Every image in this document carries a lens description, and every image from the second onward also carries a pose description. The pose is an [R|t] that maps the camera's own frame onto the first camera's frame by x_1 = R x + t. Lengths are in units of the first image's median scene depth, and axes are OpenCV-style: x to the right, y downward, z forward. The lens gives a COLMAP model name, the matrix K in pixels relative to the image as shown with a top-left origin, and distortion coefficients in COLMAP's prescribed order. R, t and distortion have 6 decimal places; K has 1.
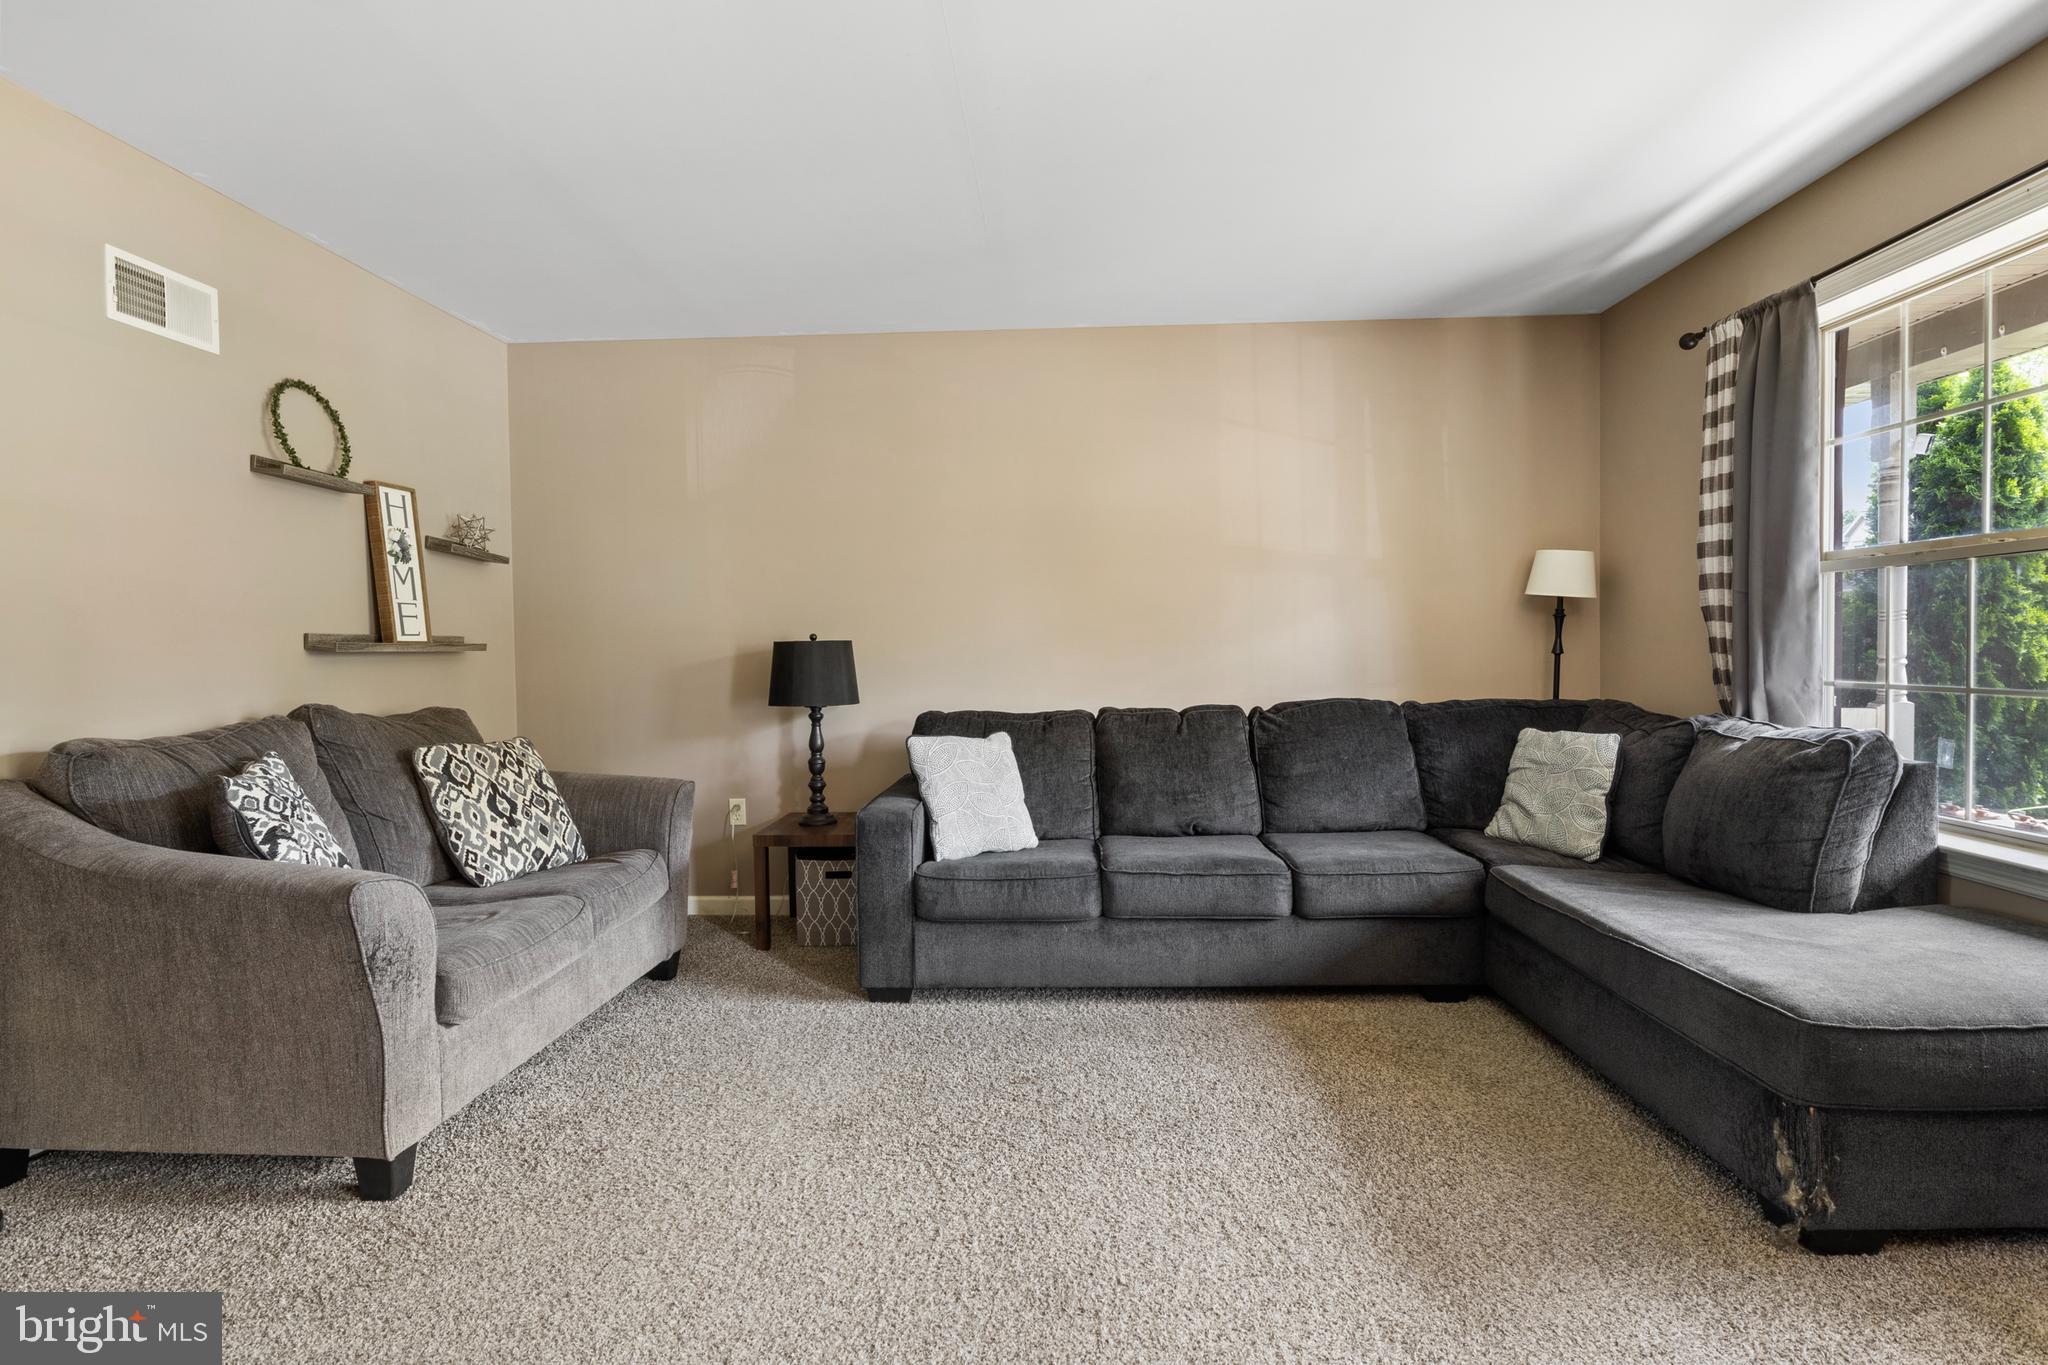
lens RADIAL K [[1033.1, 0, 1033.6], [0, 1033.1, 671.7], [0, 0, 1]] dist [-0.005427, -0.000699]
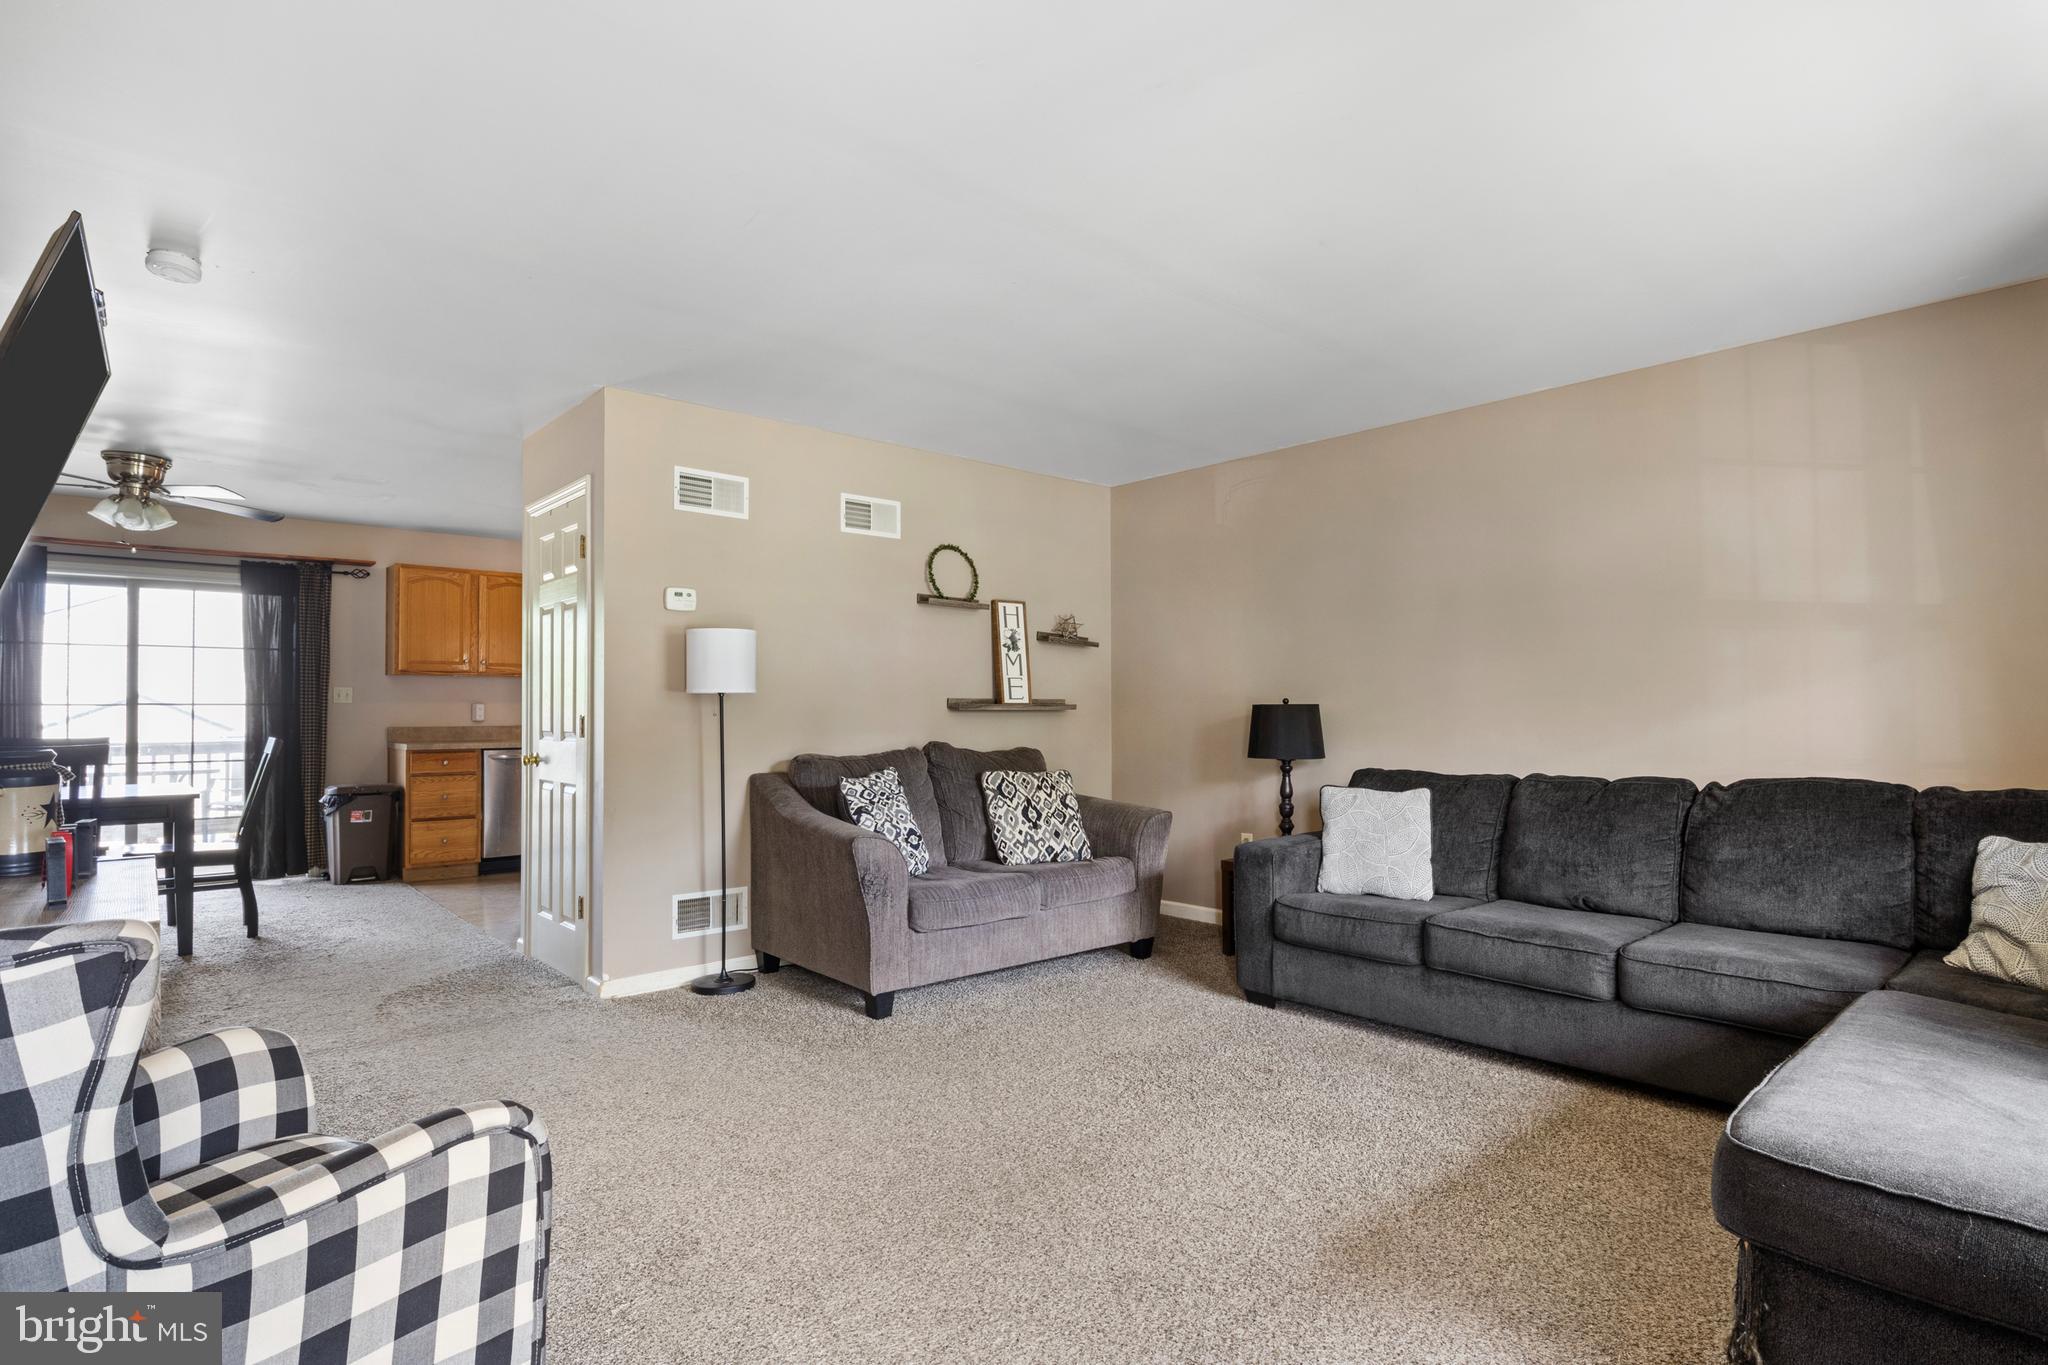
lens RADIAL K [[1033.1, 0, 1029.2], [0, 1033.1, 689.0], [0, 0, 1]] dist [-0.005427, -0.000699]
pose [[0.697146, -0.003678, -0.716920, 0.547577], [-0.023512, 0.999332, -0.027991, -0.008974], [0.716544, 0.036369, 0.696593, -0.047903]]
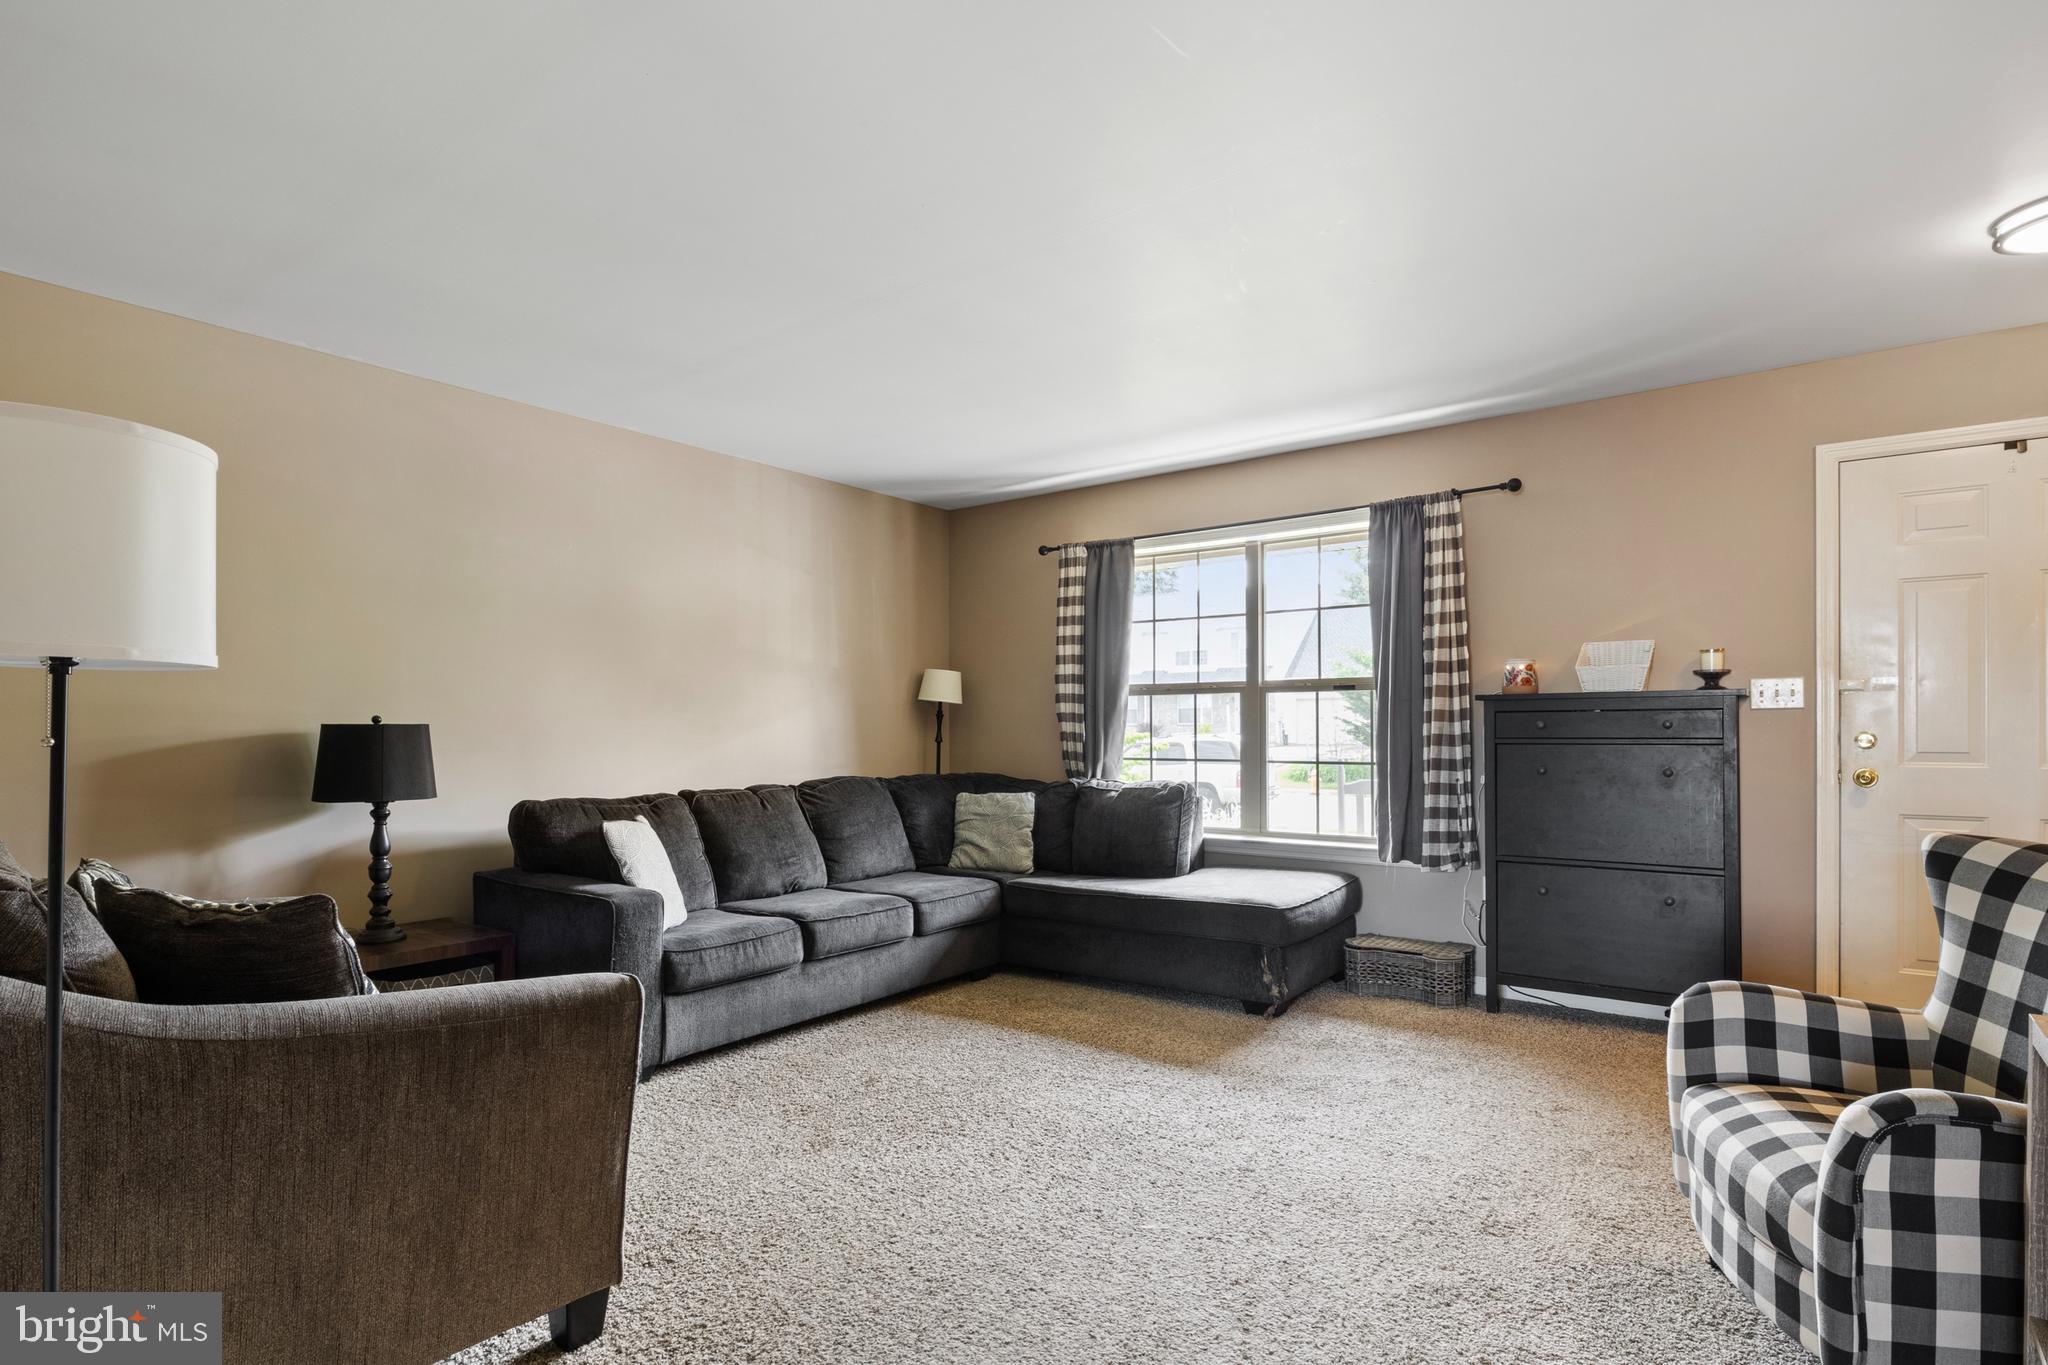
lens RADIAL K [[1033.1, 0, 1037.8], [0, 1033.1, 719.7], [0, 0, 1]] dist [-0.005427, -0.000699]
pose [[0.564923, 0.021005, 0.824876, -0.765144], [0.014776, 0.999258, -0.035565, 0.005973], [-0.825011, 0.032280, 0.564194, 0.097784]]
